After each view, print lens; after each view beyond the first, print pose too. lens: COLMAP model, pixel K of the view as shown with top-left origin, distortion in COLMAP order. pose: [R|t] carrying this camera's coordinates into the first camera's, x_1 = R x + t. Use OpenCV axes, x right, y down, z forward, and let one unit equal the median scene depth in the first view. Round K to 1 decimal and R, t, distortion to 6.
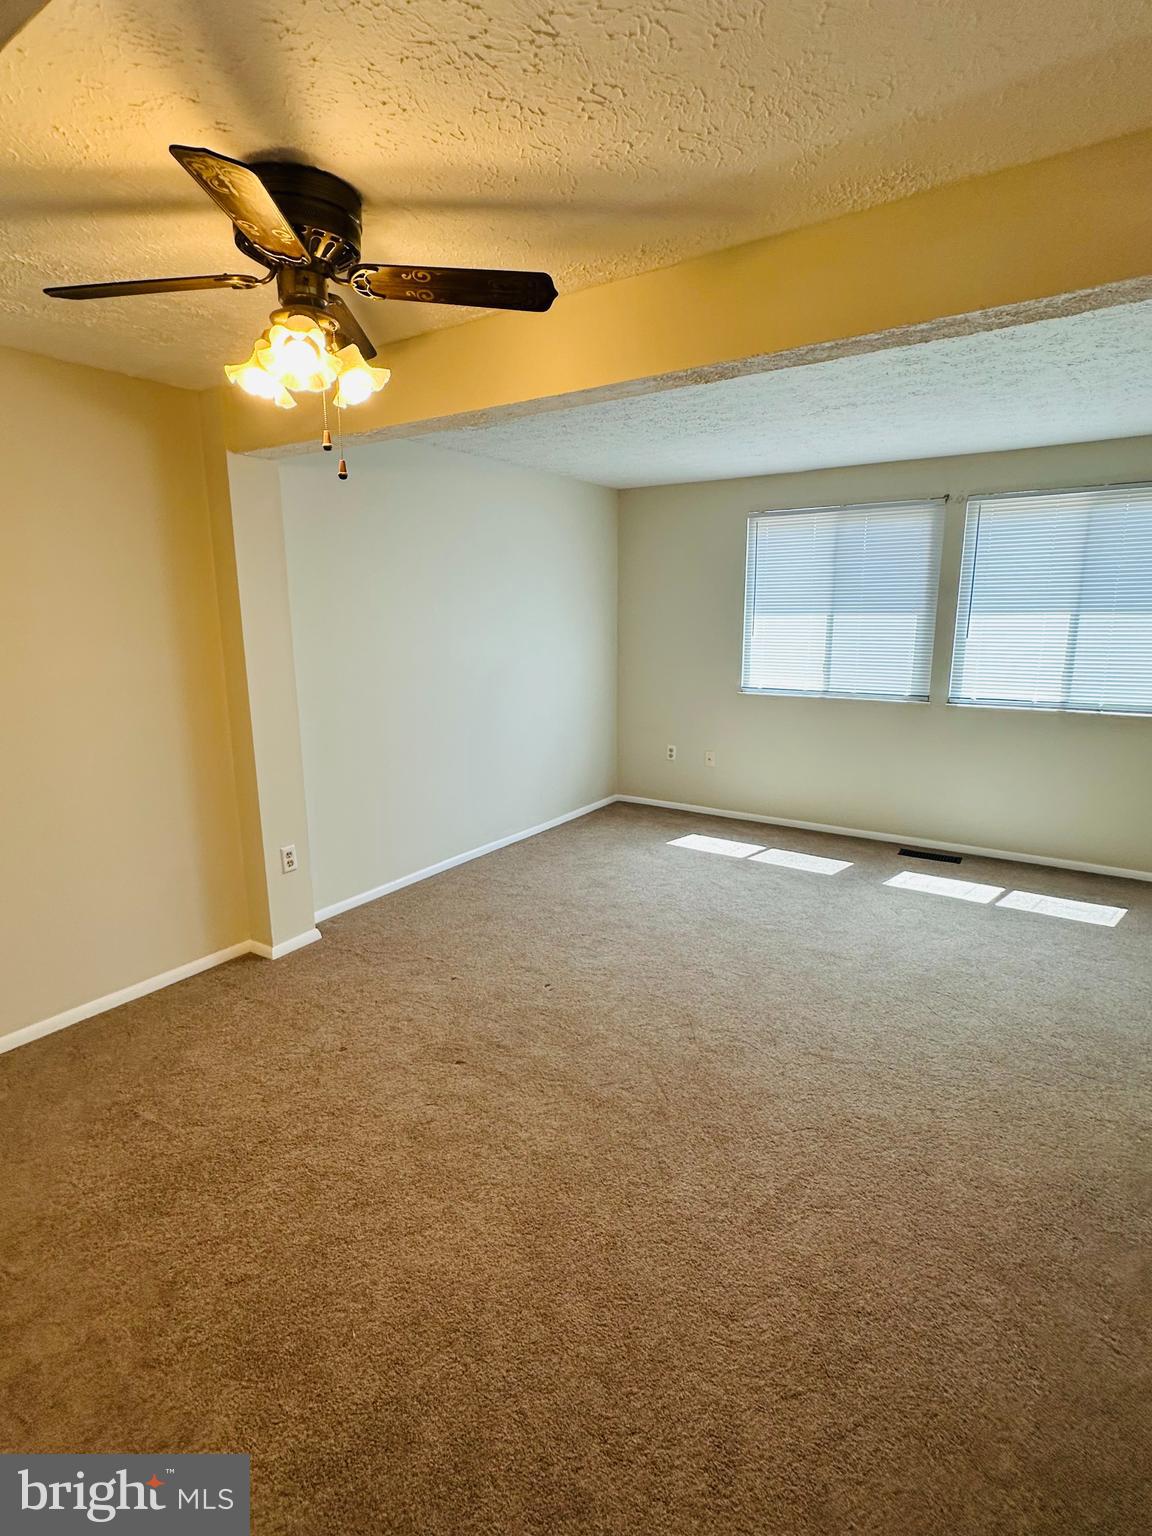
lens RADIAL K [[767.1, 0, 571.4], [0, 767.1, 768.6], [0, 0, 1]] dist [0.001676, 0.000071]
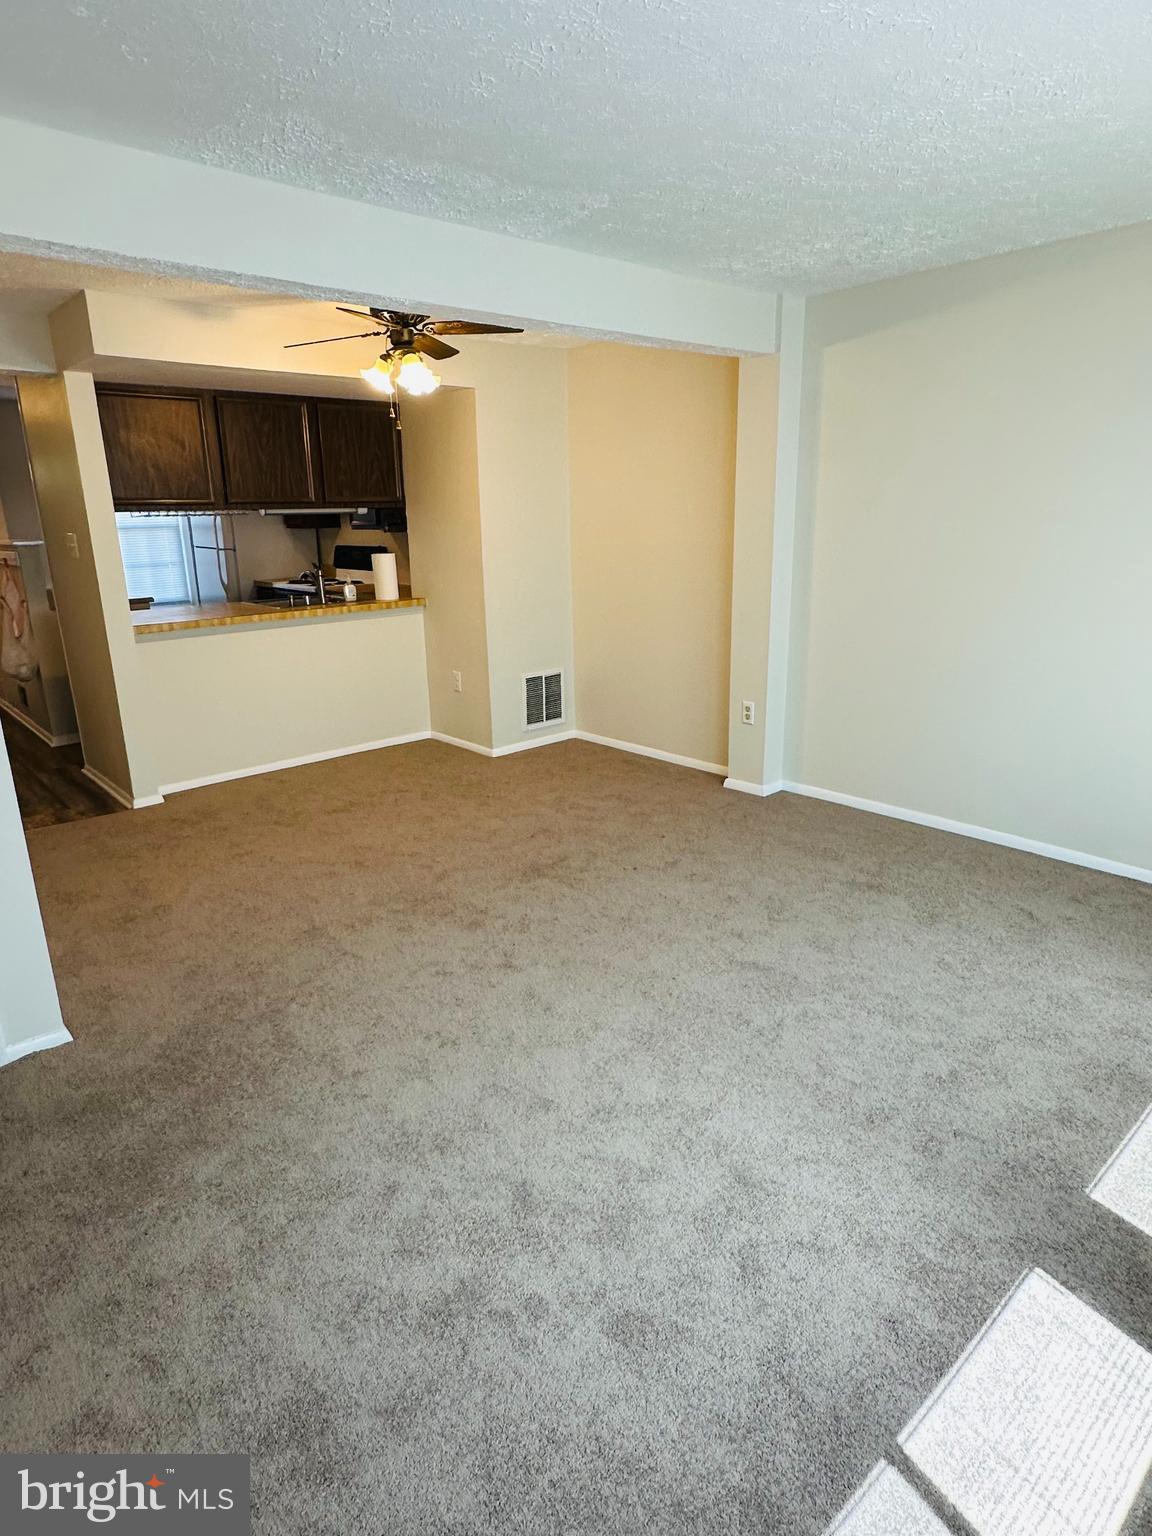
lens RADIAL K [[871.4, 0, 565.7], [0, 871.4, 765.8], [0, 0, 1]] dist [-0.005065, 0.000964]
pose [[-0.251107, 0.282313, -0.925875, 0.946179], [-0.178064, 0.926726, 0.330865, -0.195617], [0.951440, 0.247947, -0.182437, 1.002364]]
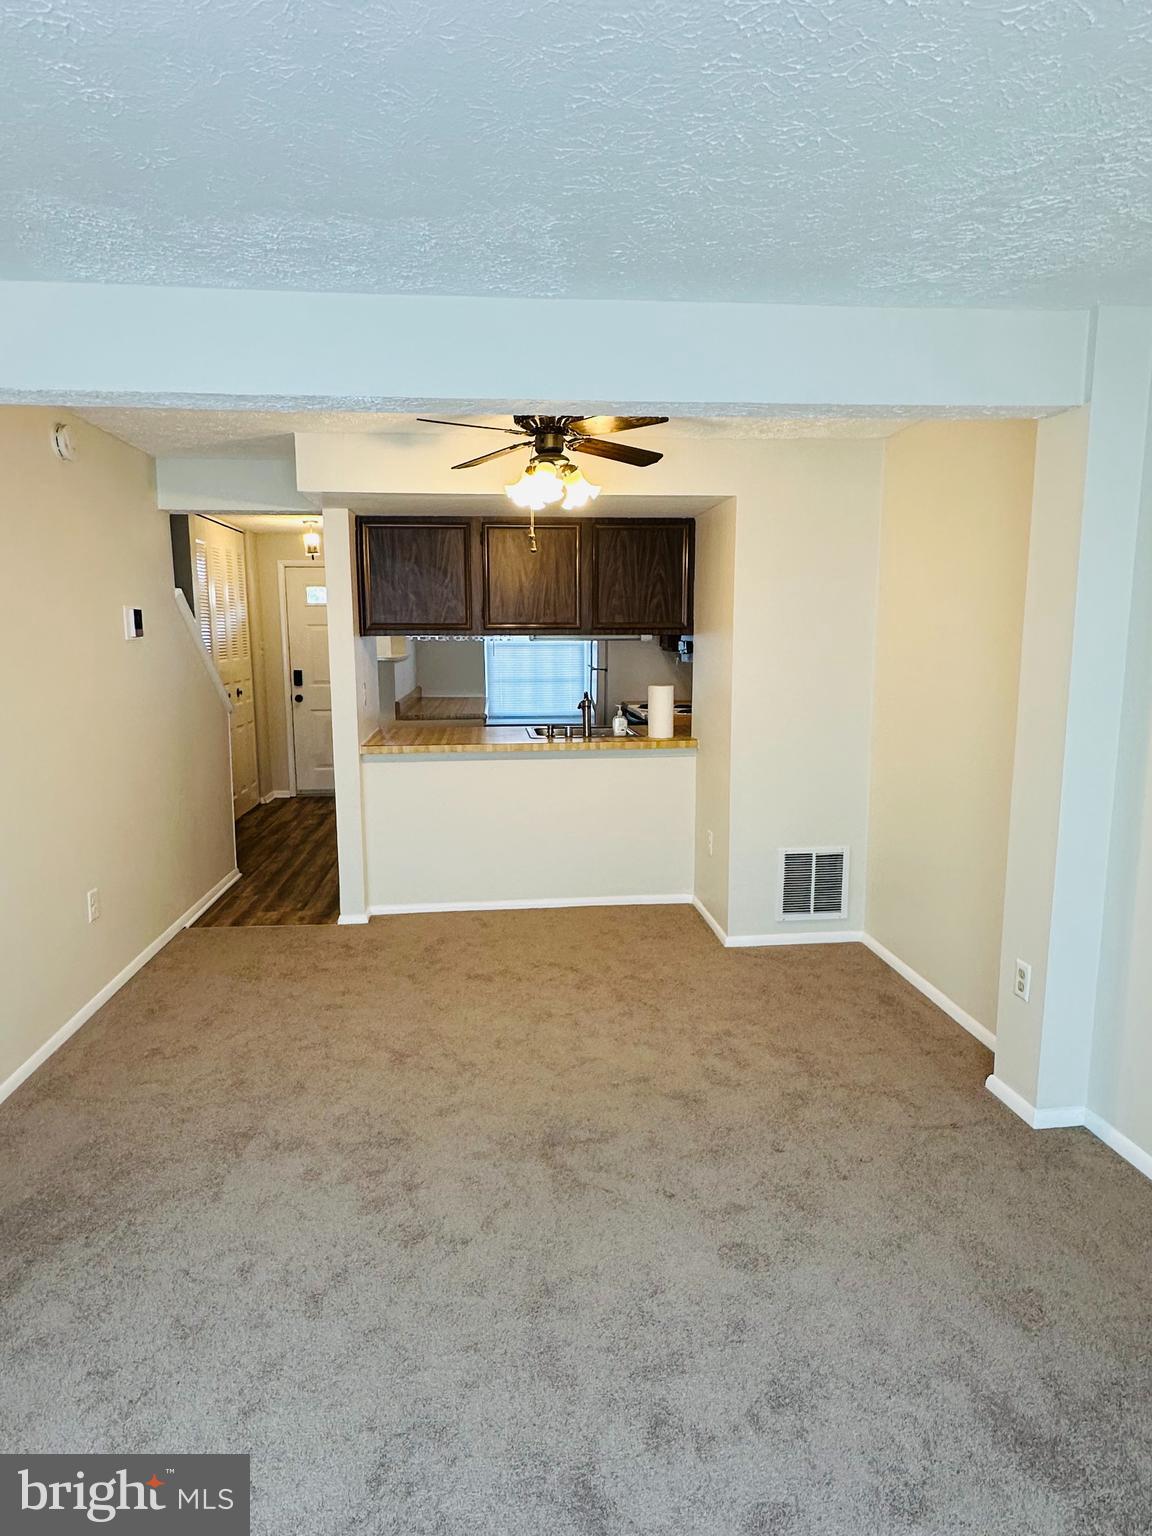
lens RADIAL K [[871.4, 0, 577.9], [0, 871.4, 767.7], [0, 0, 1]] dist [-0.005065, 0.000964]
pose [[-0.769237, 0.108295, -0.629720, 0.426322], [-0.122340, 0.942337, 0.311502, -0.264732], [0.627143, 0.316658, -0.711632, 1.255355]]
